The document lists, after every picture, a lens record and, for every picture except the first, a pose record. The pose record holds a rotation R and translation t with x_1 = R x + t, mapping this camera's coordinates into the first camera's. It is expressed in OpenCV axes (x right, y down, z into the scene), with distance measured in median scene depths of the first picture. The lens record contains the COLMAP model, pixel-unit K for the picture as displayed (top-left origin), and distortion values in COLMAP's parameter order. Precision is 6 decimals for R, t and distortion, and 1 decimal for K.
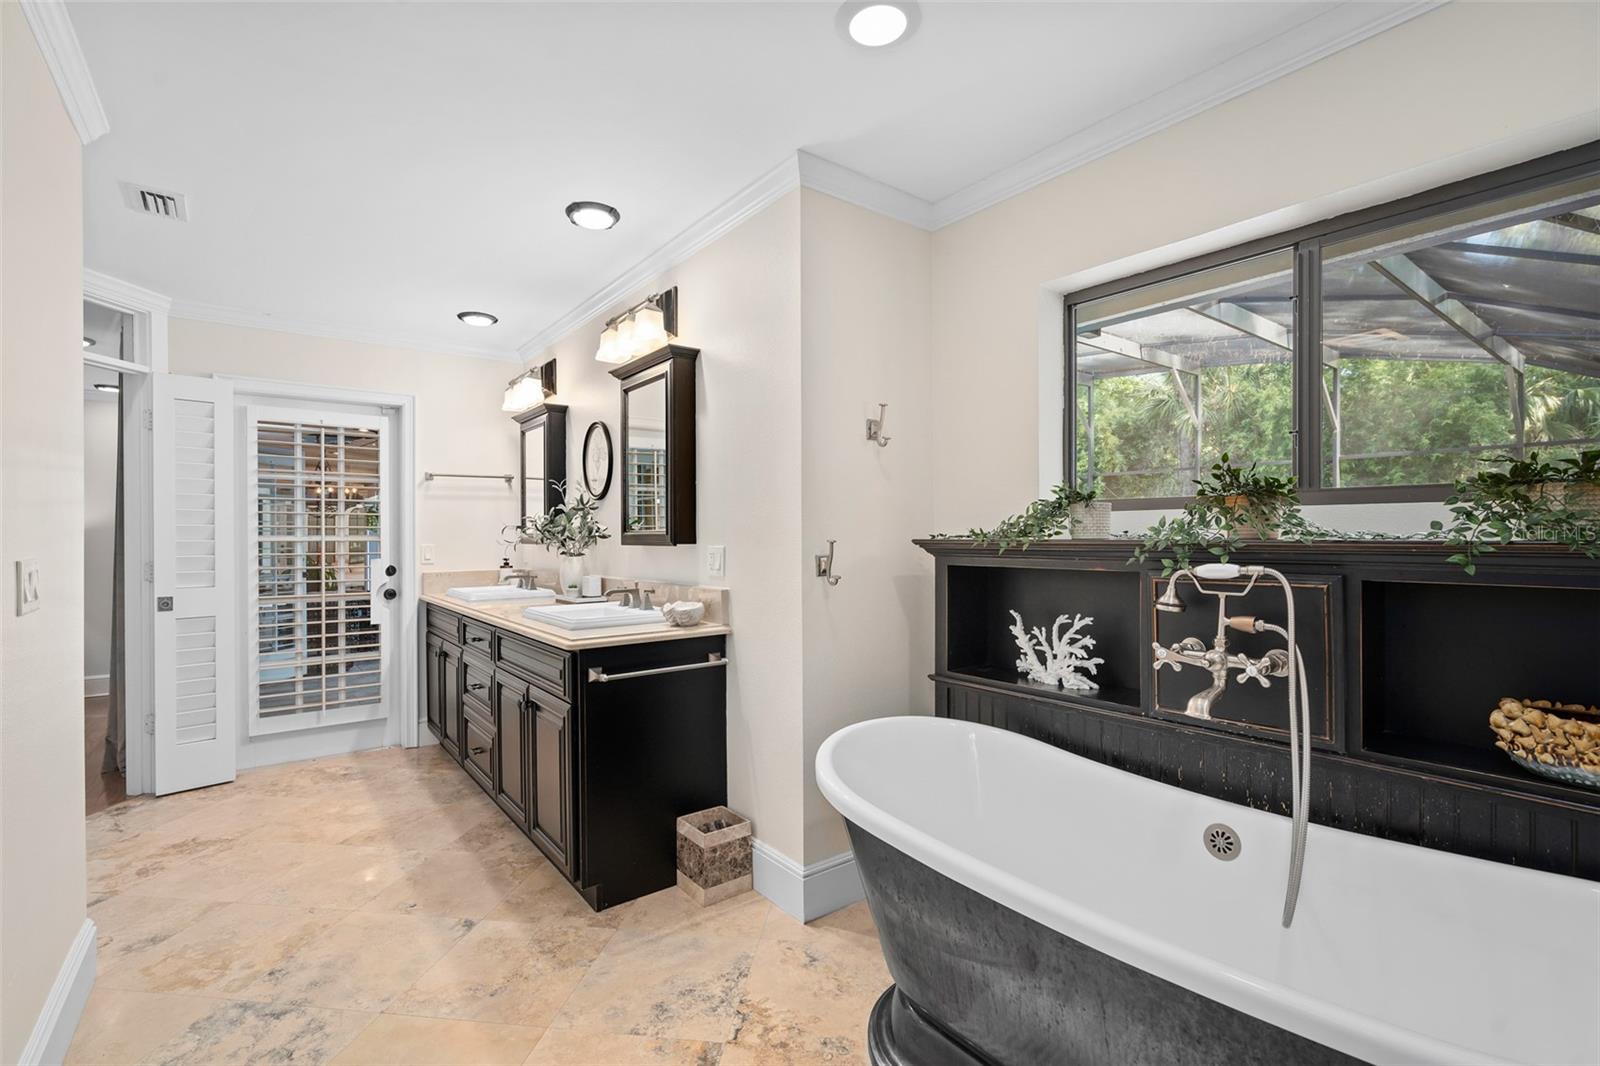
lens RADIAL K [[721.8, 0, 793.3], [0, 721.8, 533.9], [0, 0, 1]] dist [-0.001503, 0.000230]
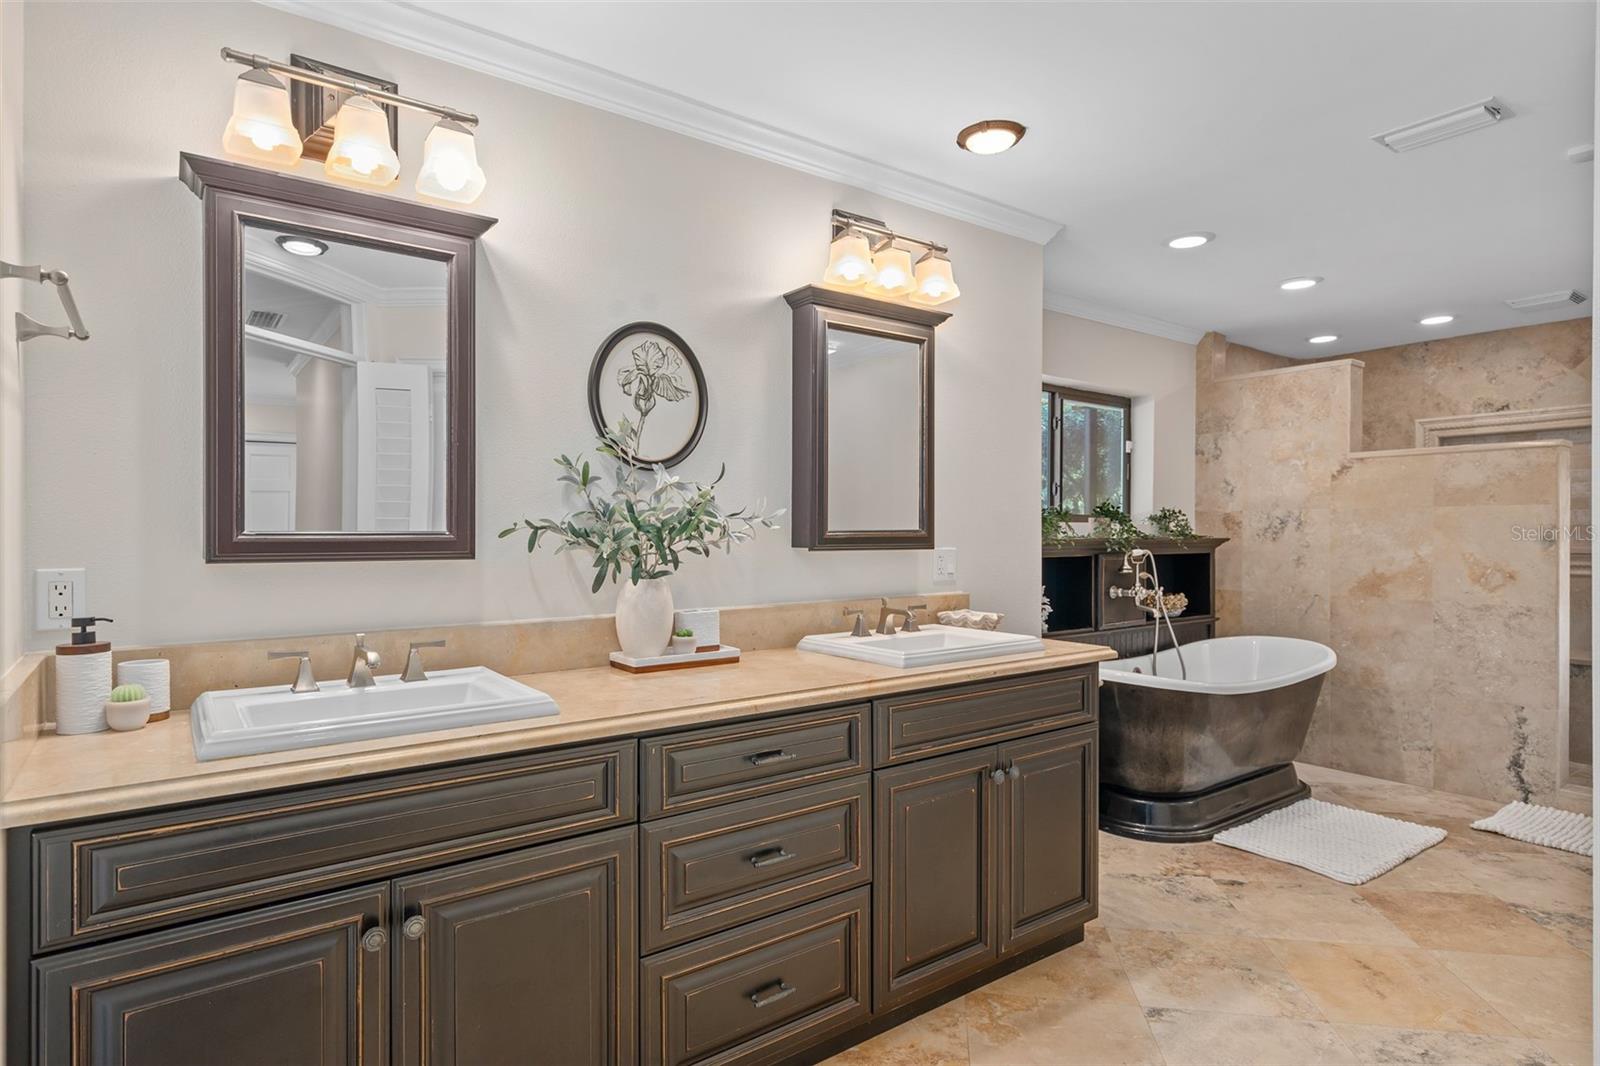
lens RADIAL K [[863.7, 0, 792.6], [0, 863.7, 539.0], [0, 0, 1]] dist [0.003922, -0.000275]
pose [[0.019949, -0.004827, 0.999789, -1.630552], [0.005226, 0.999975, 0.004724, -0.005739], [-0.999787, 0.005130, 0.019973, 1.573096]]
